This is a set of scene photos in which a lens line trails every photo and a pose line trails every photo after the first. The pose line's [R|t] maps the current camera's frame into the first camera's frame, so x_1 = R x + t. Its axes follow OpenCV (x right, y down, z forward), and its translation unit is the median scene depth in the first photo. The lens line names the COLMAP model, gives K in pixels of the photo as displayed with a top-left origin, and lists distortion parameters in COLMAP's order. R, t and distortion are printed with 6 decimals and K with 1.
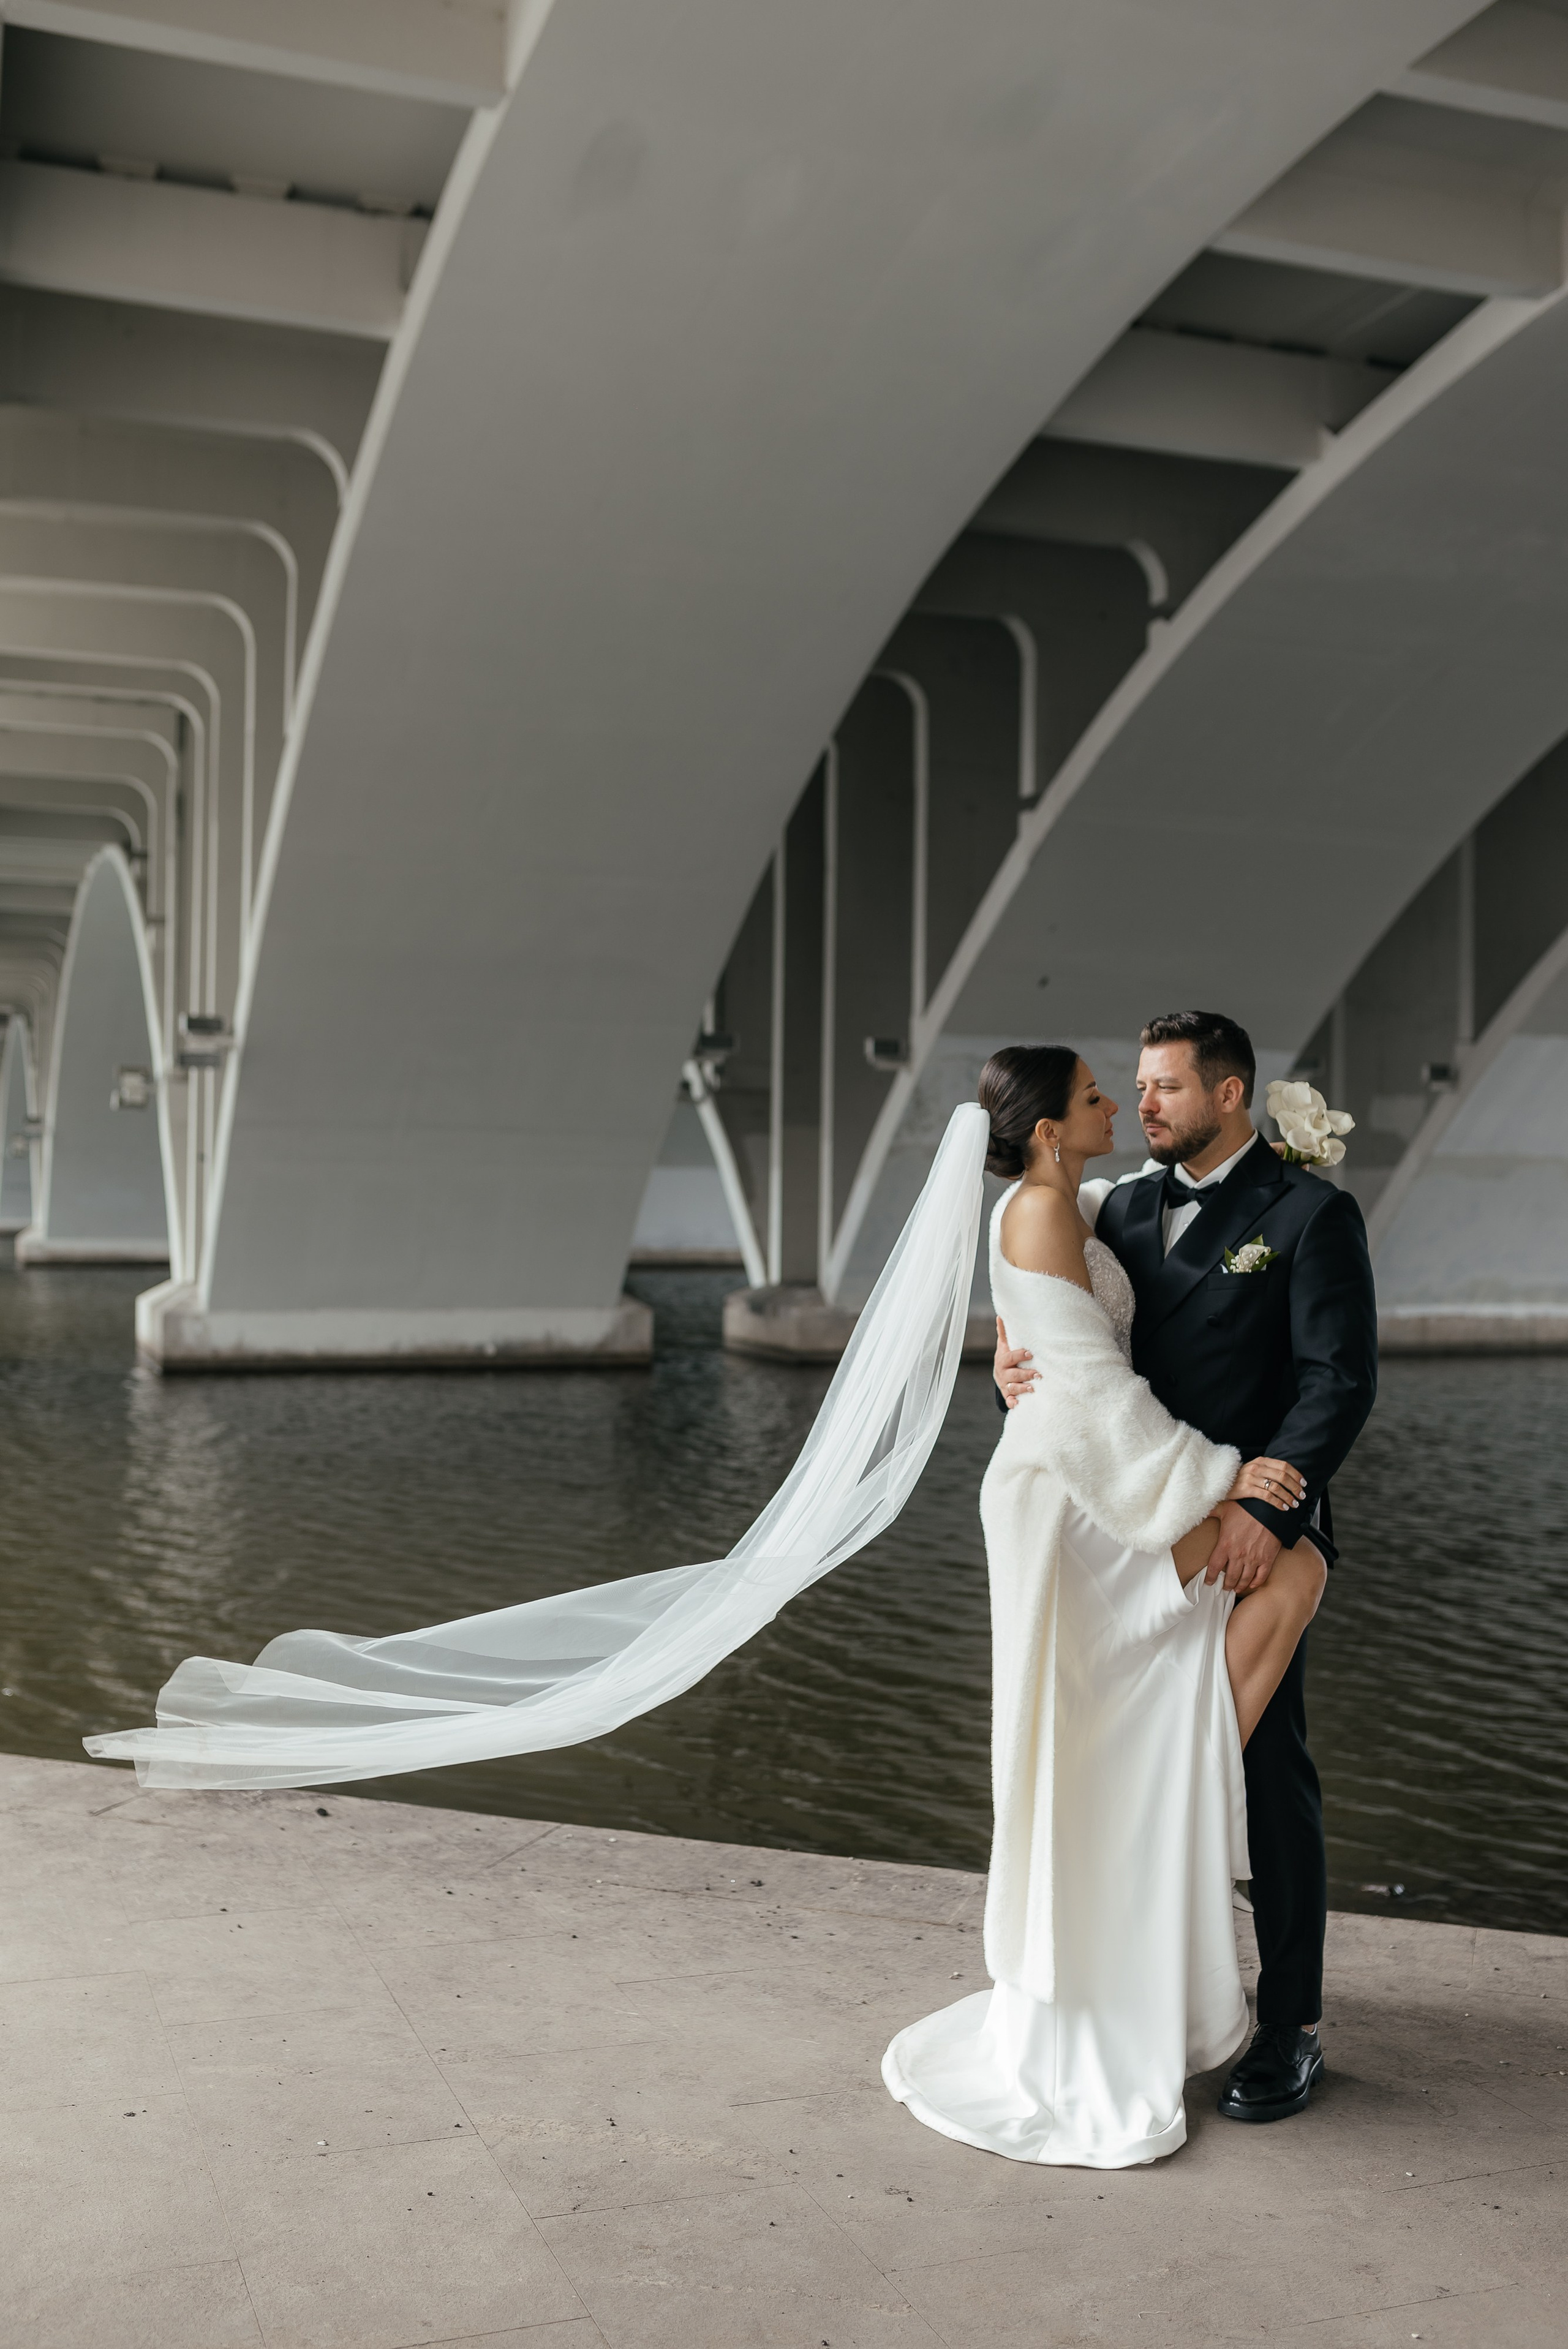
lens RADIAL K [[2309.1, 0, 793.2], [0, 2309.1, 1186.2], [0, 0, 1]] dist [-0.077790, 0.128342]
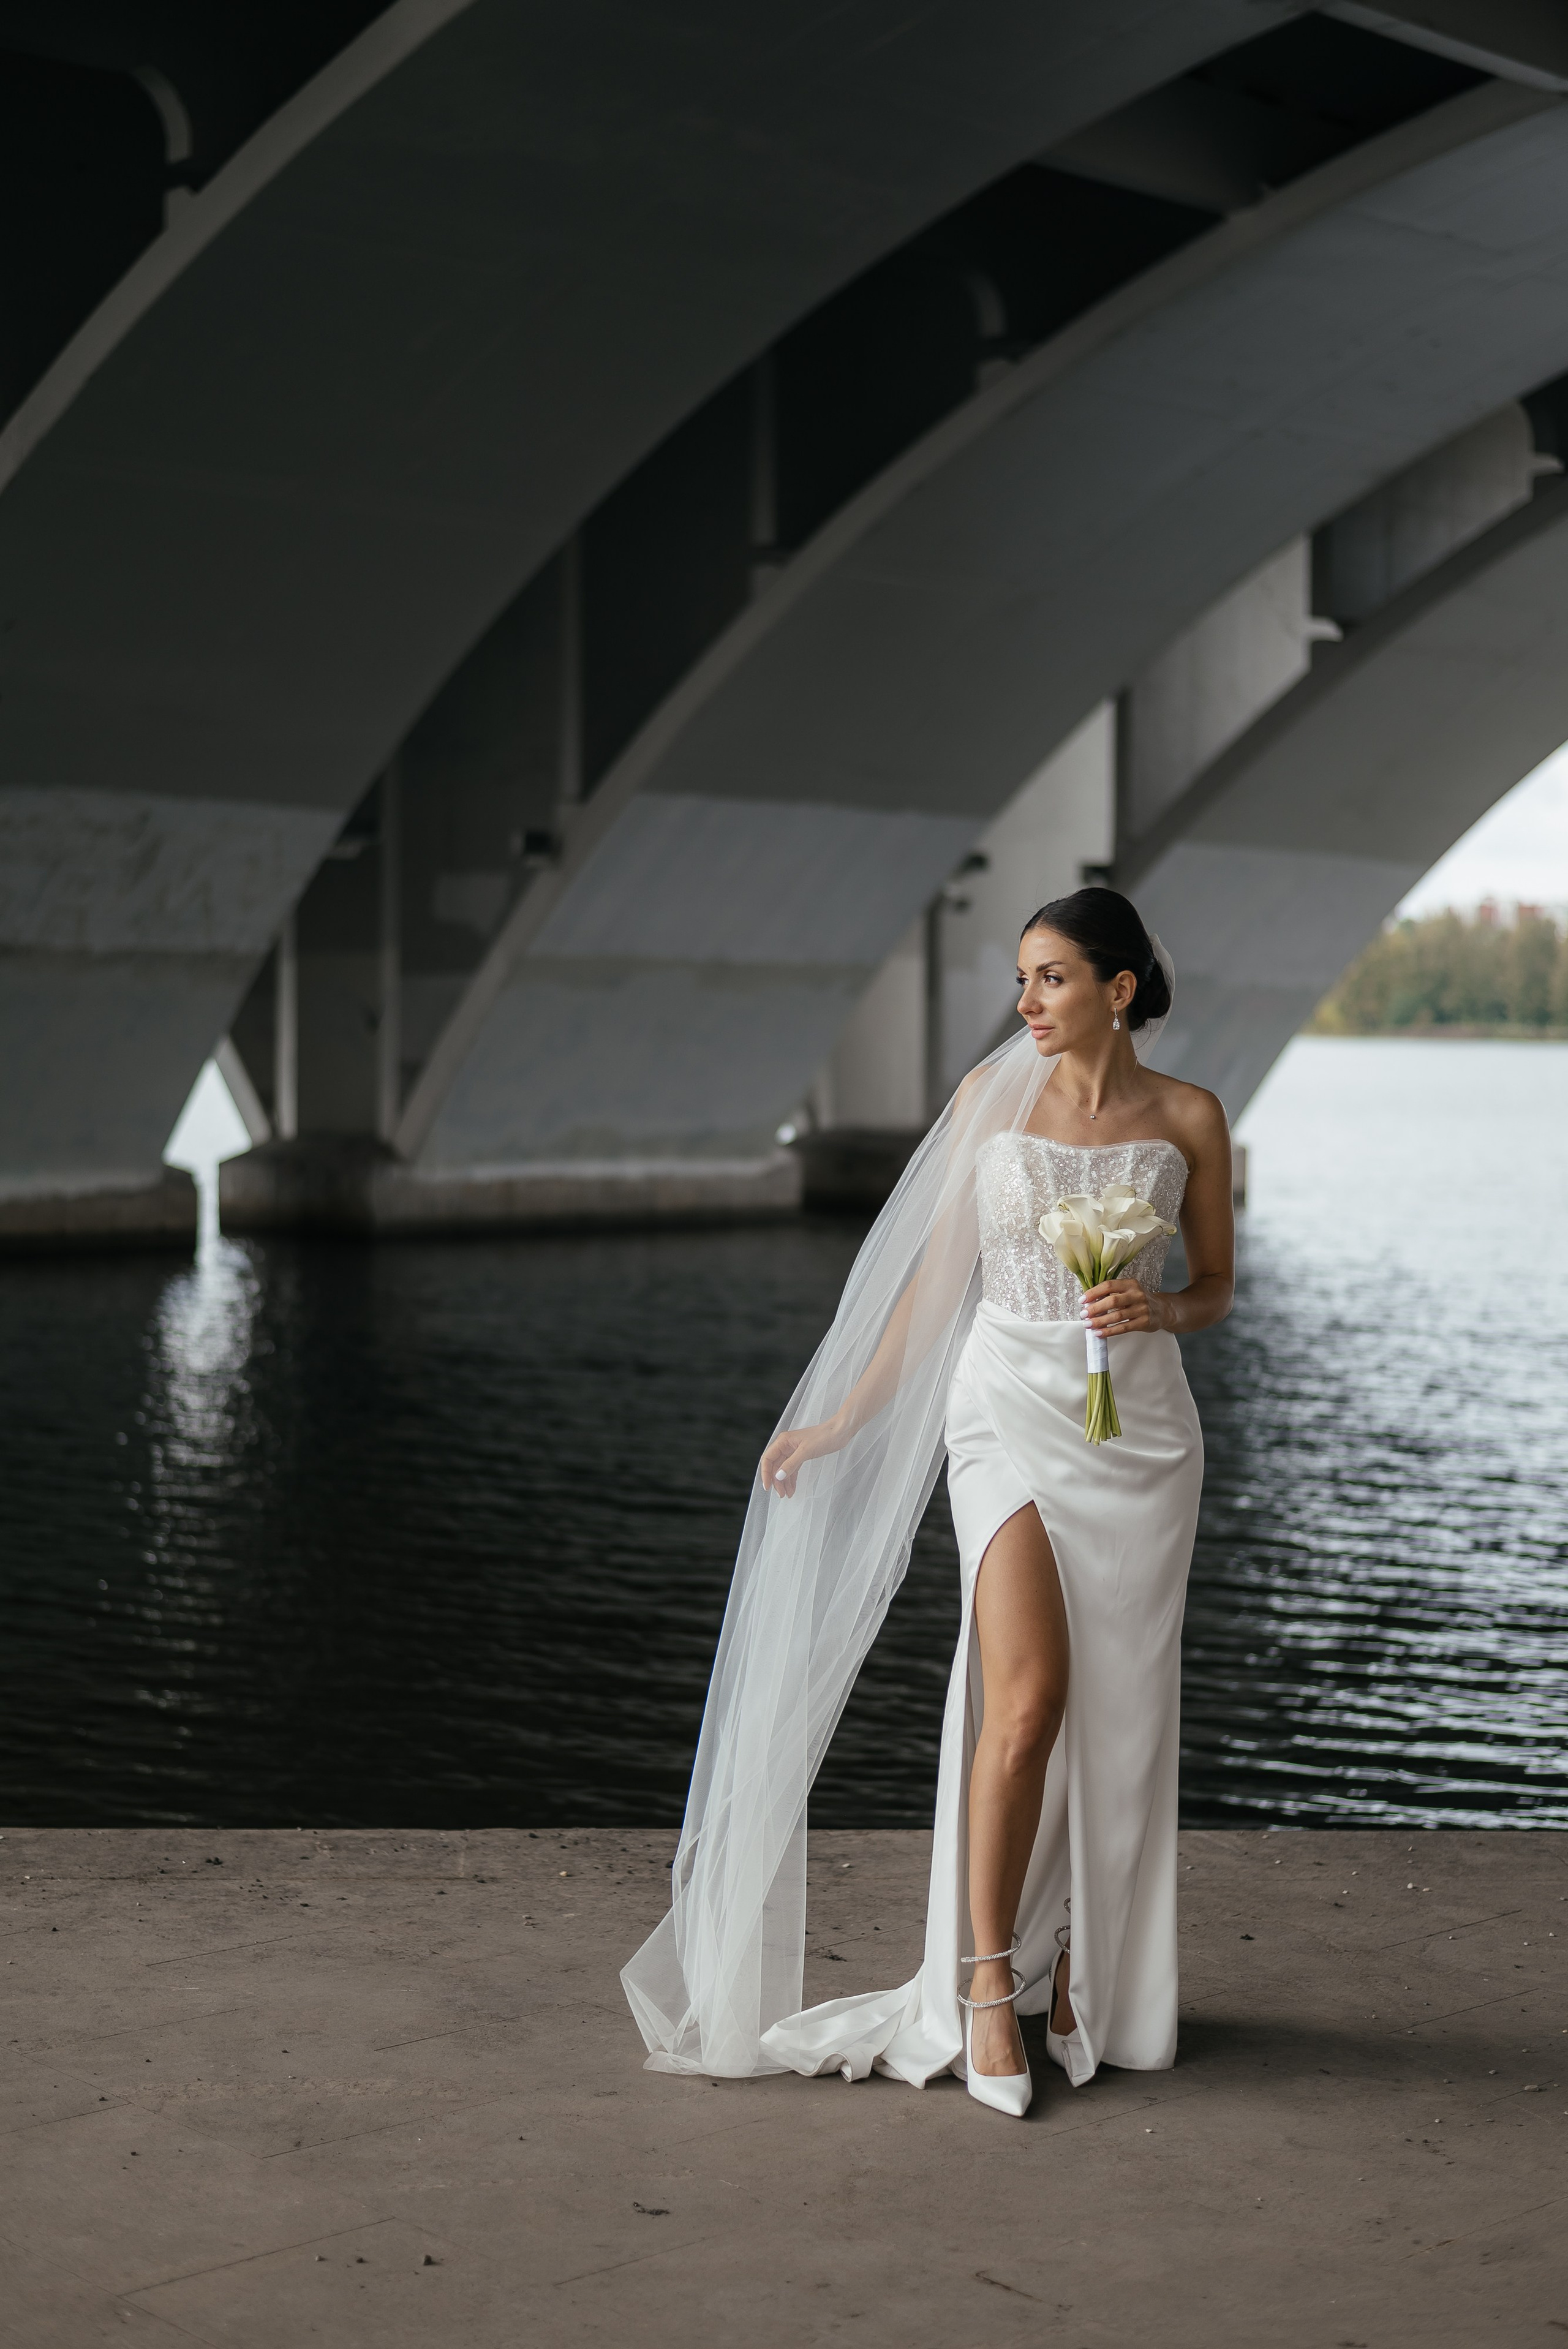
lens RADIAL K [[3656.8, 0, 778.9], [0, 3656.8, 1175.1], [0, 0, 1]] dist [-0.008878, -0.016156]
pose [[0.918384, -0.018529, 0.395256, -0.117588], [-0.002831, 0.998570, 0.053388, -0.007213], [-0.395680, -0.050150, 0.917018, -0.102014]]
